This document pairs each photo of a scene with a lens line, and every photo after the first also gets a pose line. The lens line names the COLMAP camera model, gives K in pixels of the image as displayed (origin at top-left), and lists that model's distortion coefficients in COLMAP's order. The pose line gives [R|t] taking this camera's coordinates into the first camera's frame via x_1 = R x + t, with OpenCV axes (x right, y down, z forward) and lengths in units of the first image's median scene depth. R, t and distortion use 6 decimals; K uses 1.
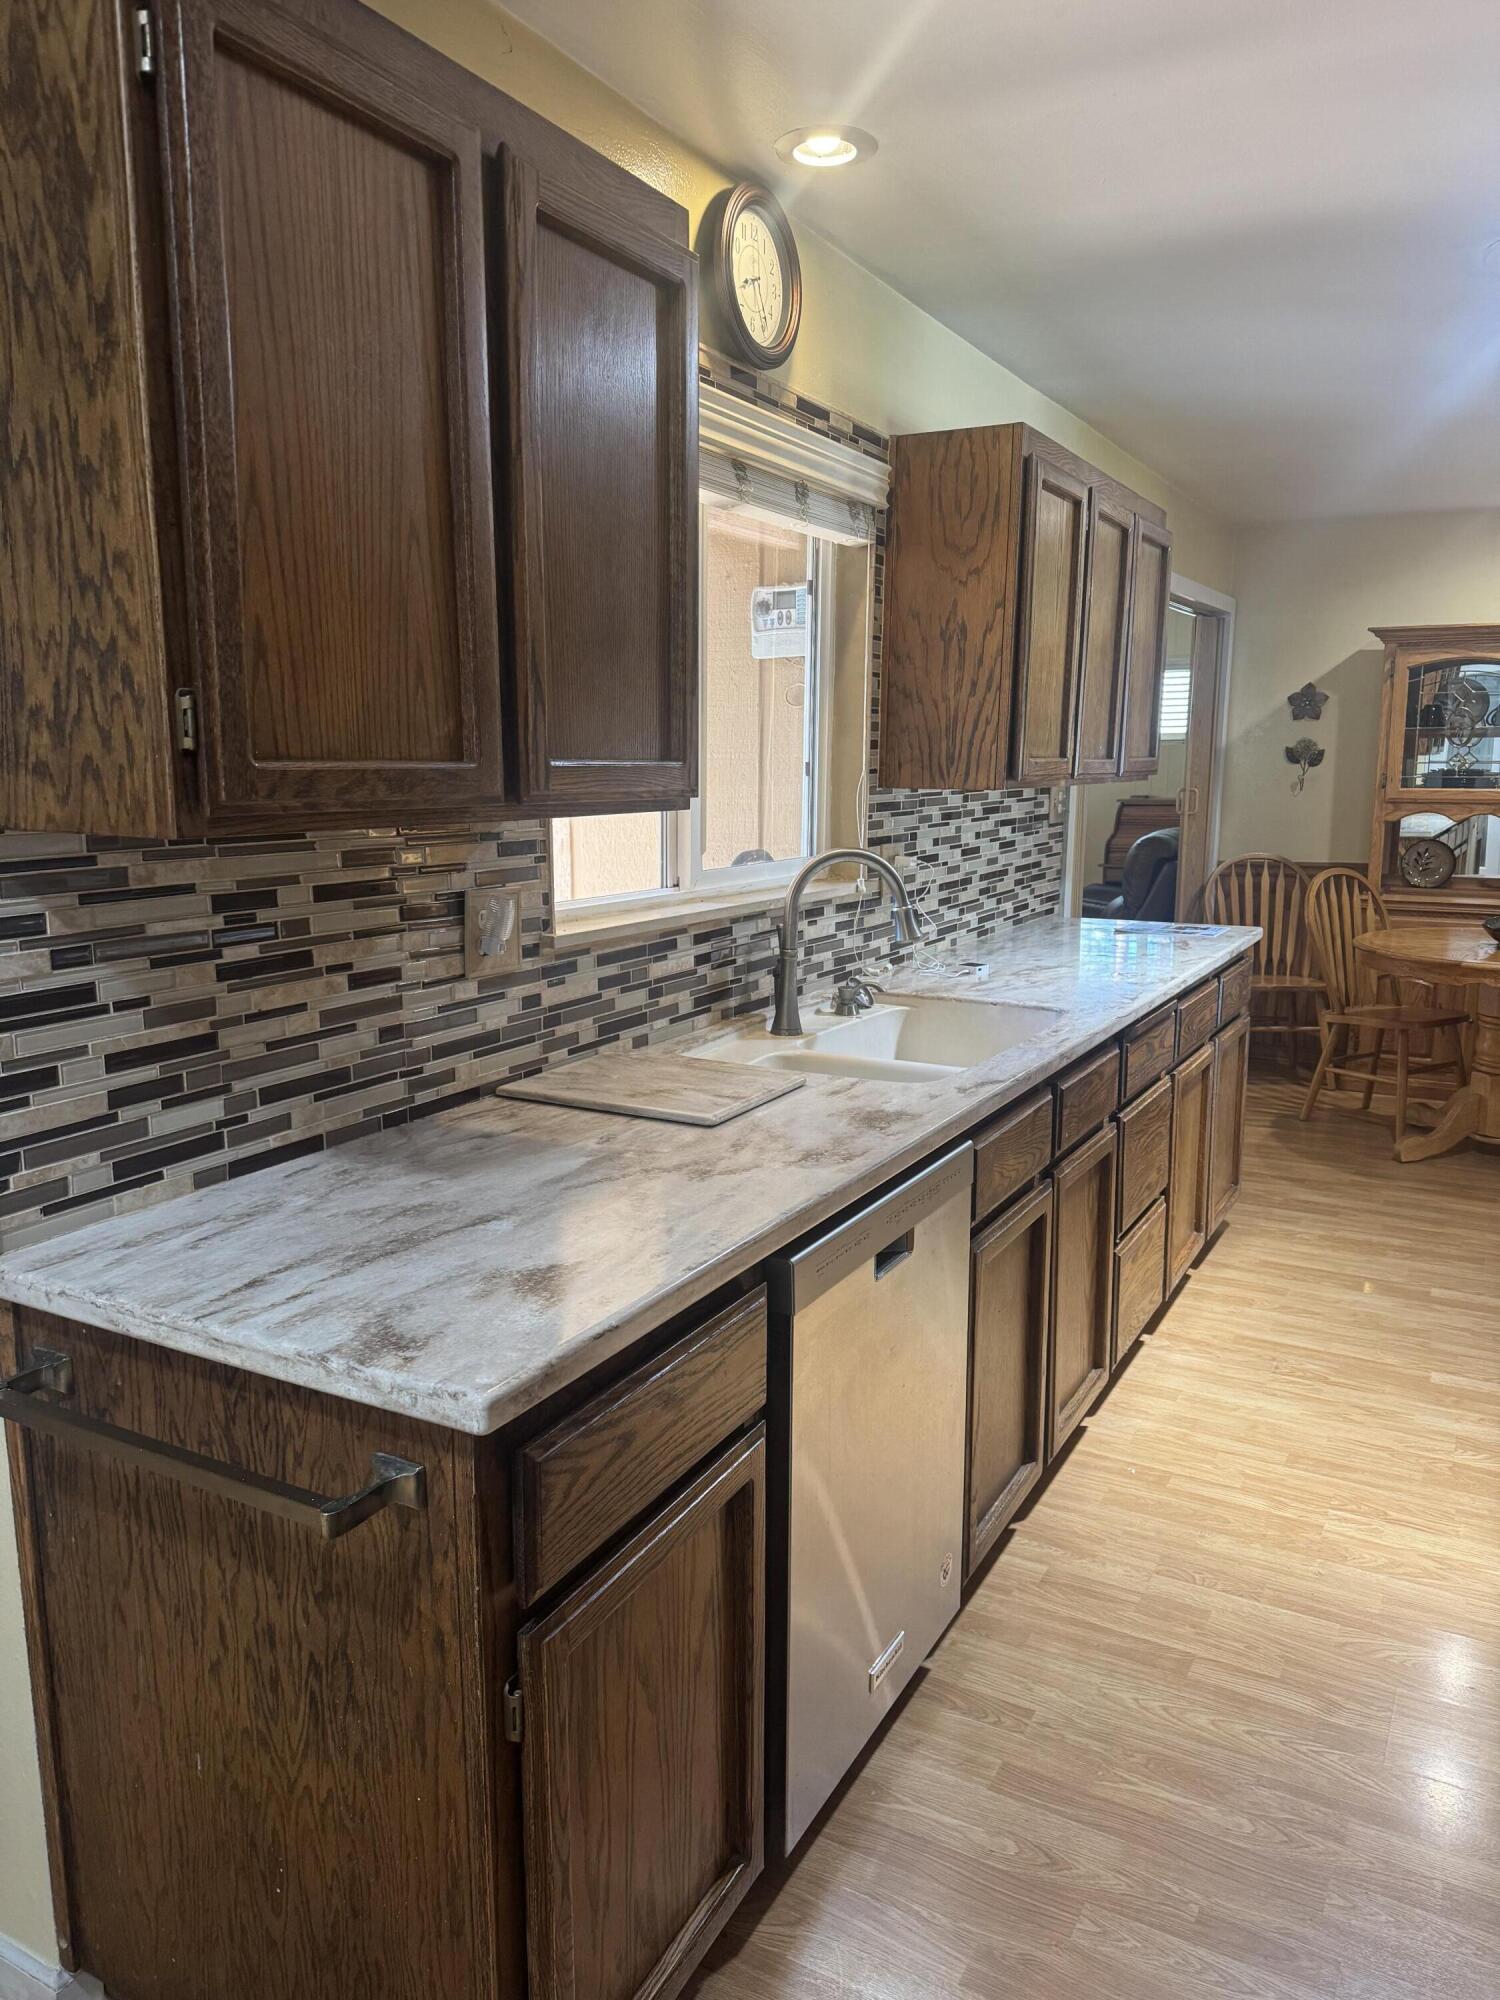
lens RADIAL K [[1418.4, 0, 790.3], [0, 1418.4, 995.2], [0, 0, 1]] dist [0.096953, -0.012749]
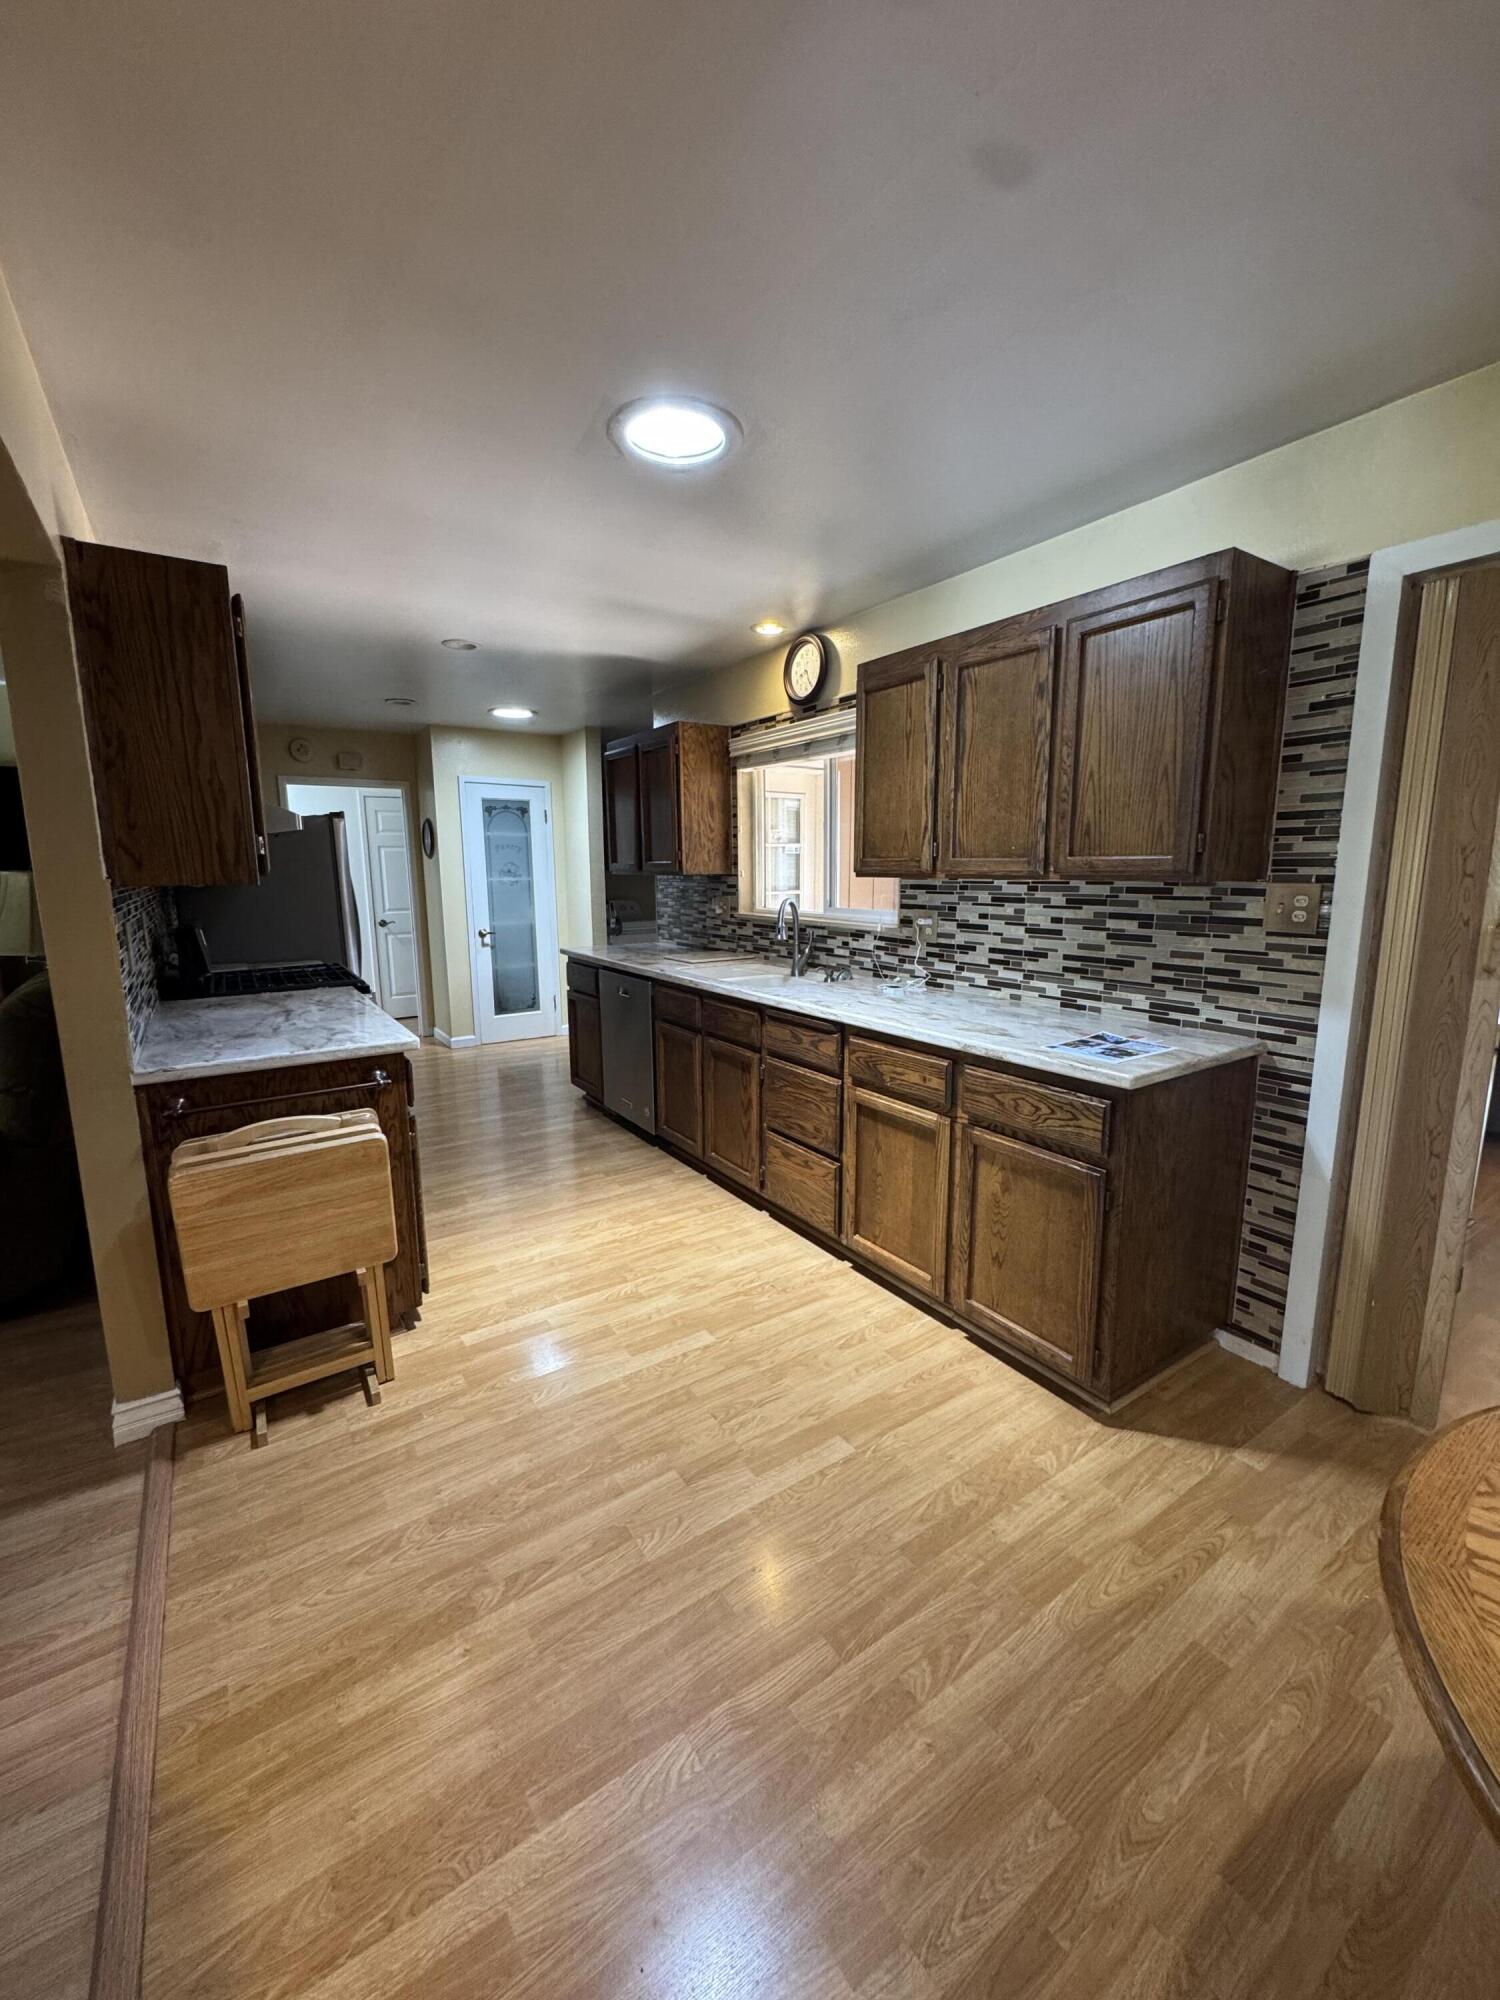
lens RADIAL K [[794.0, 0, 762.3], [0, 794.0, 997.4], [0, 0, 1]] dist [-0.012298, -0.000077]
pose [[-0.465361, 0.144123, -0.873308, 1.510271], [-0.143004, 0.961449, 0.234872, -0.306357], [0.873492, 0.234187, -0.426811, 1.931039]]
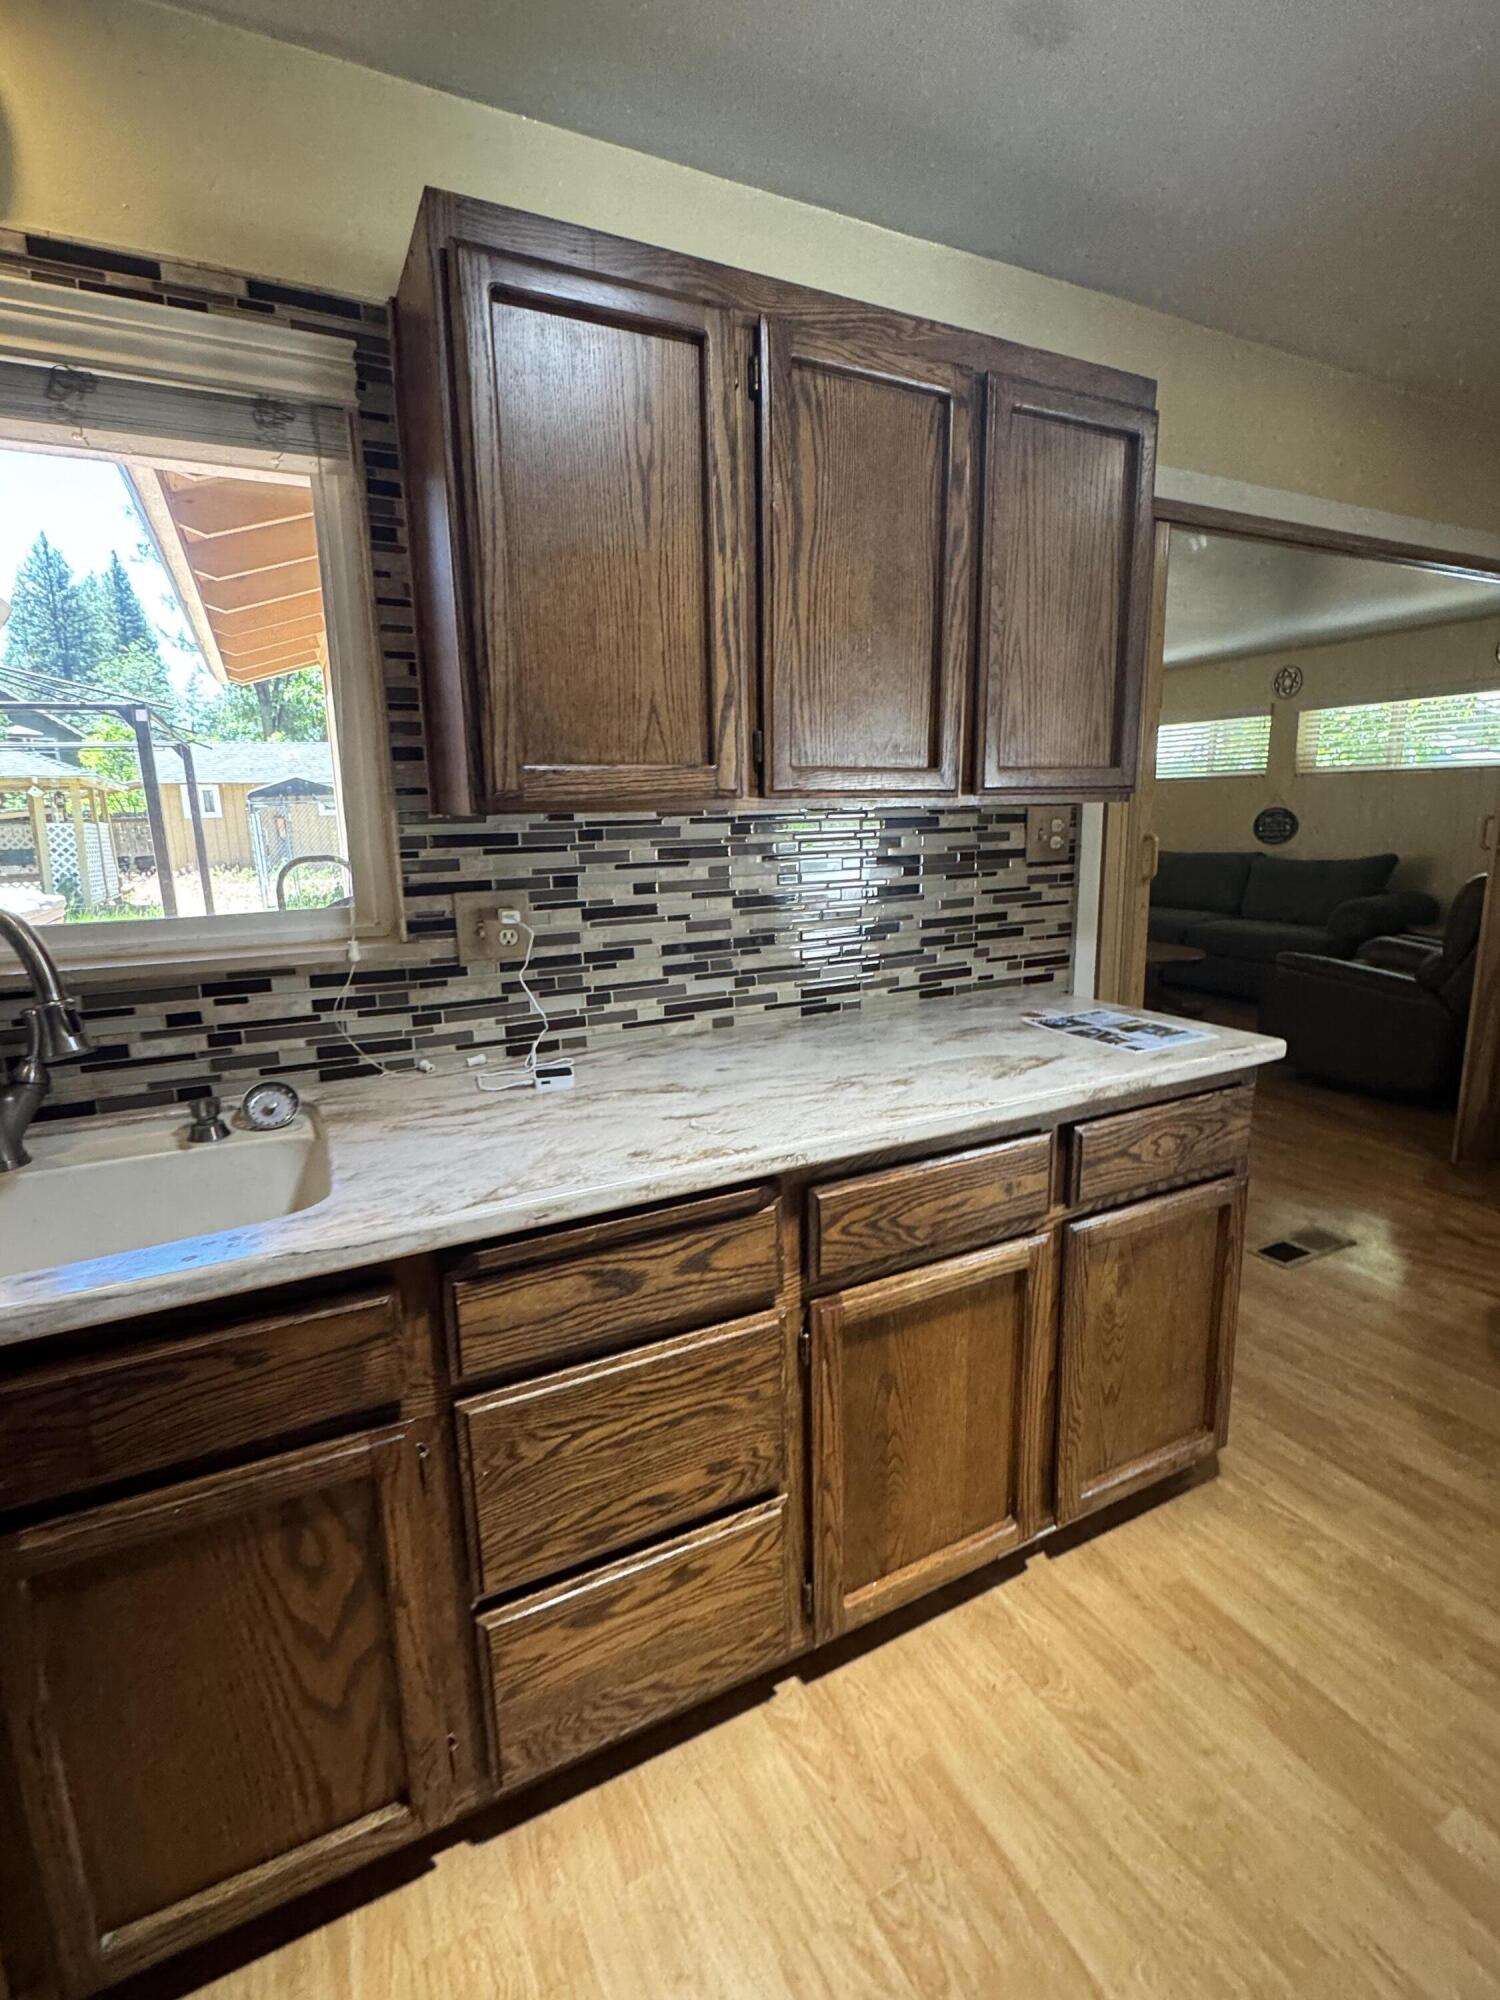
lens RADIAL K [[923.9, 0, 752.8], [0, 923.9, 996.9], [0, 0, 1]] dist [-0.007940, 0.001526]
pose [[0.816533, 0.089630, -0.570299, 0.705135], [-0.069895, 0.995956, 0.056454, -0.137607], [0.573052, -0.006235, 0.819495, 1.062263]]
